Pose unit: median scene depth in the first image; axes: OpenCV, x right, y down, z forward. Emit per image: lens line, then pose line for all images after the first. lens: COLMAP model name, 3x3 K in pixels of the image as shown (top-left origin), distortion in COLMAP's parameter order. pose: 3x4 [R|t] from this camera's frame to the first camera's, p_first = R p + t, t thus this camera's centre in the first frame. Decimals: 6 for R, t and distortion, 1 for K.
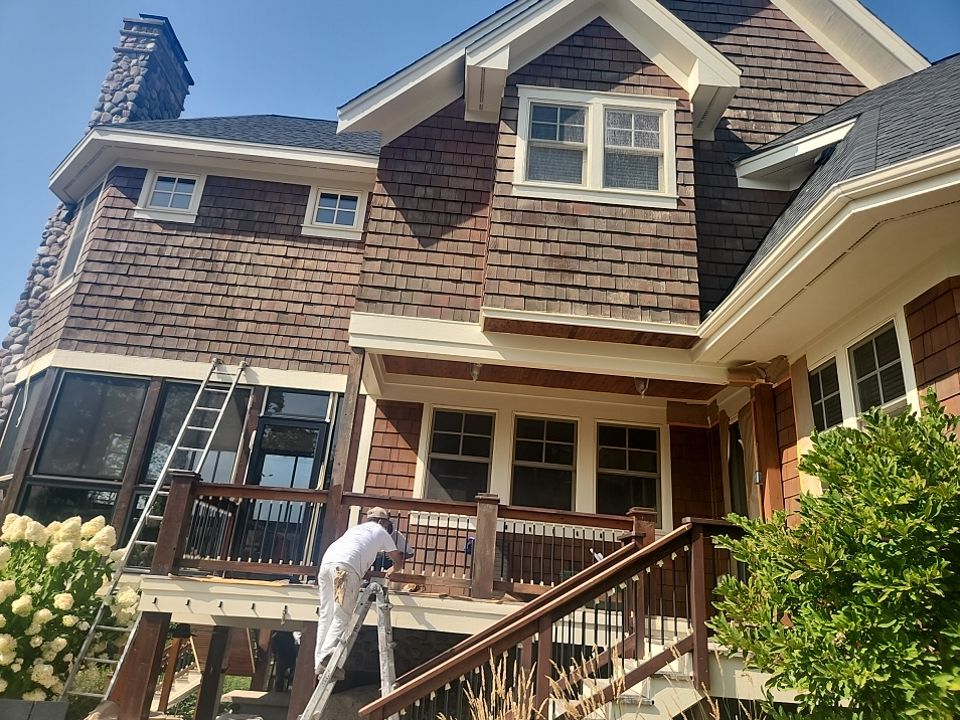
lens RADIAL K [[605.5, 0, 479.9], [0, 605.5, 388.2], [0, 0, 1]] dist [0.001087, 0.000056]
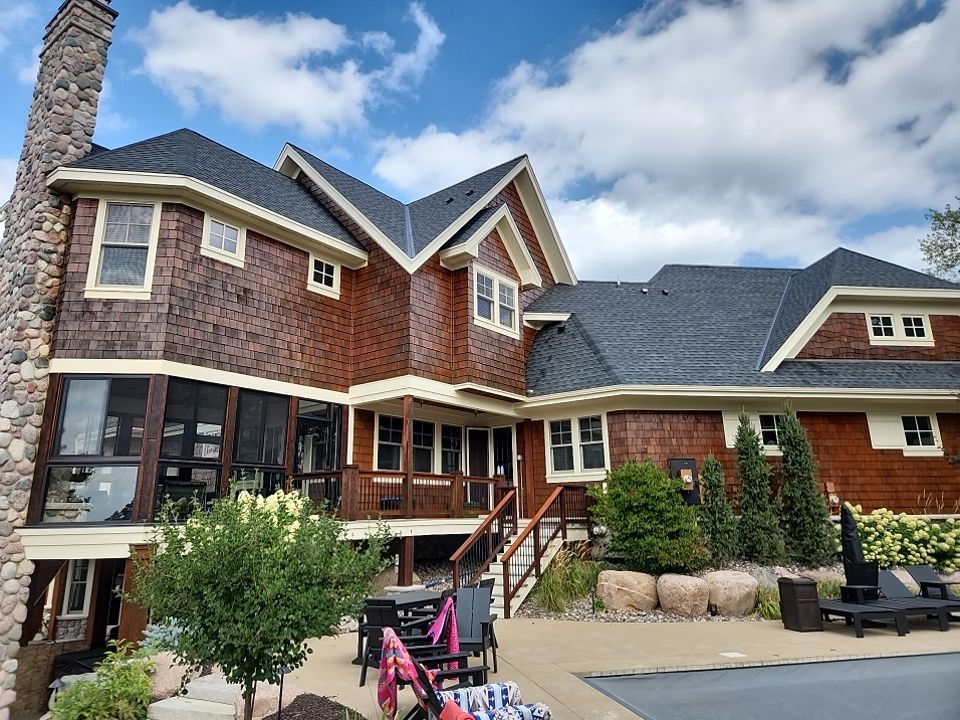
lens RADIAL K [[650.1, 0, 462.1], [0, 650.1, 342.4], [0, 0, 1]] dist [0.070547, -0.076317]
pose [[0.670286, 0.115757, 0.733019, -1.321475], [-0.158333, 0.987323, -0.011134, -0.186542], [-0.725015, -0.108598, 0.680117, -0.405568]]
